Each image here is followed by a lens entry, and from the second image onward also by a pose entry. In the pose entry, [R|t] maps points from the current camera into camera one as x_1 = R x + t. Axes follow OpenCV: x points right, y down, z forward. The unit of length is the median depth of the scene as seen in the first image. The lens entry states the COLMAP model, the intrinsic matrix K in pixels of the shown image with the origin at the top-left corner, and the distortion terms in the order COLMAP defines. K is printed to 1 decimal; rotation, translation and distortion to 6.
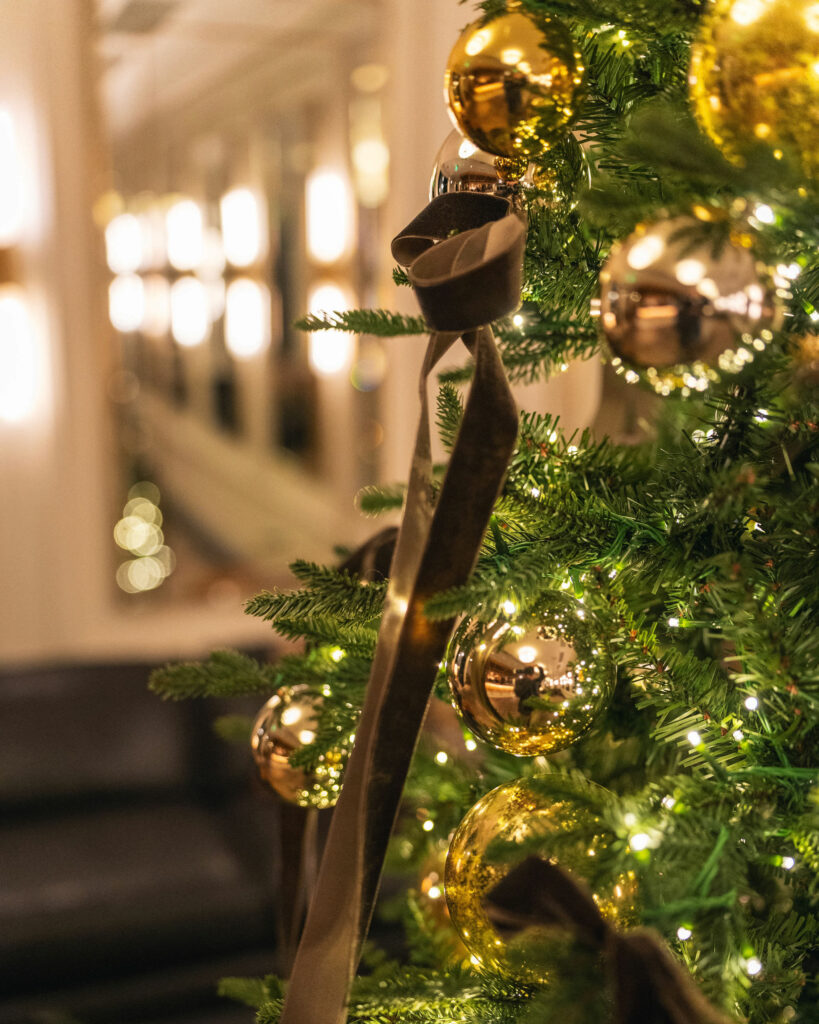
lens RADIAL K [[1161.3, 0, 409.5], [0, 1161.3, 512.0], [0, 0, 1]] dist [0.002079, -0.022726]
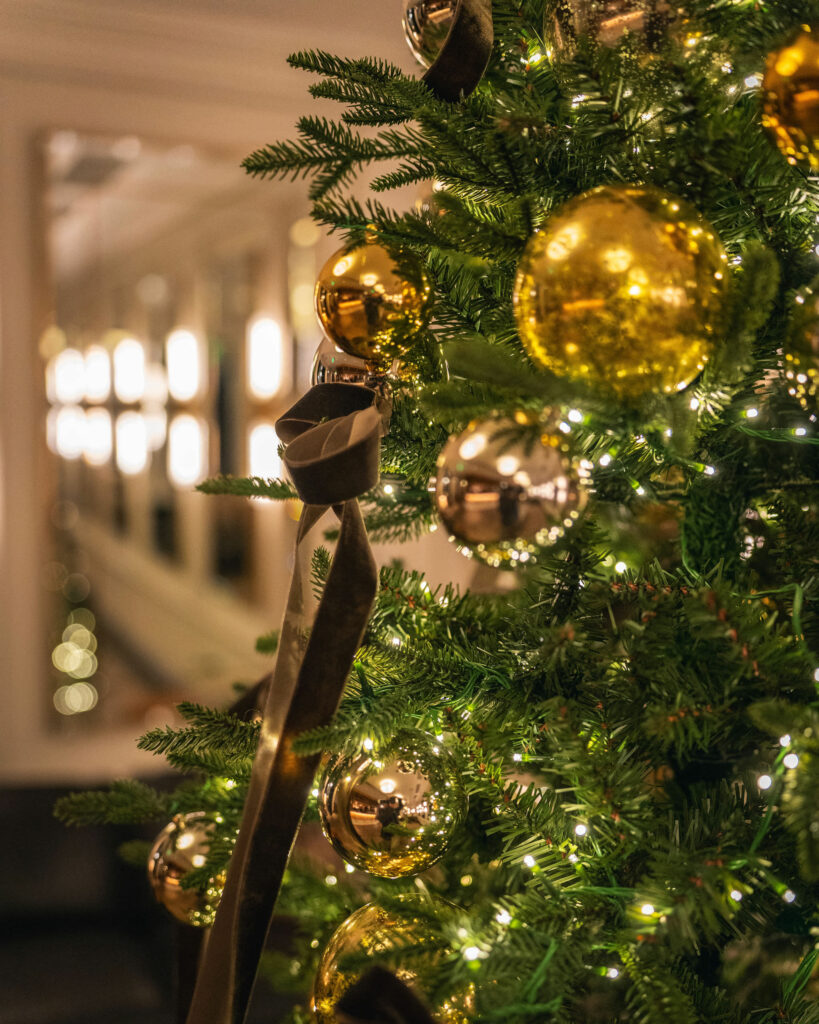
lens RADIAL K [[1139.1, 0, 409.6], [0, 1139.1, 535.7], [0, 0, 1]] dist [-0.005407, 0.008260]
pose [[0.998621, 0.012376, 0.051016, 0.062556], [-0.007874, 0.996132, -0.087518, -0.023126], [-0.051902, 0.086996, 0.994856, -0.125900]]
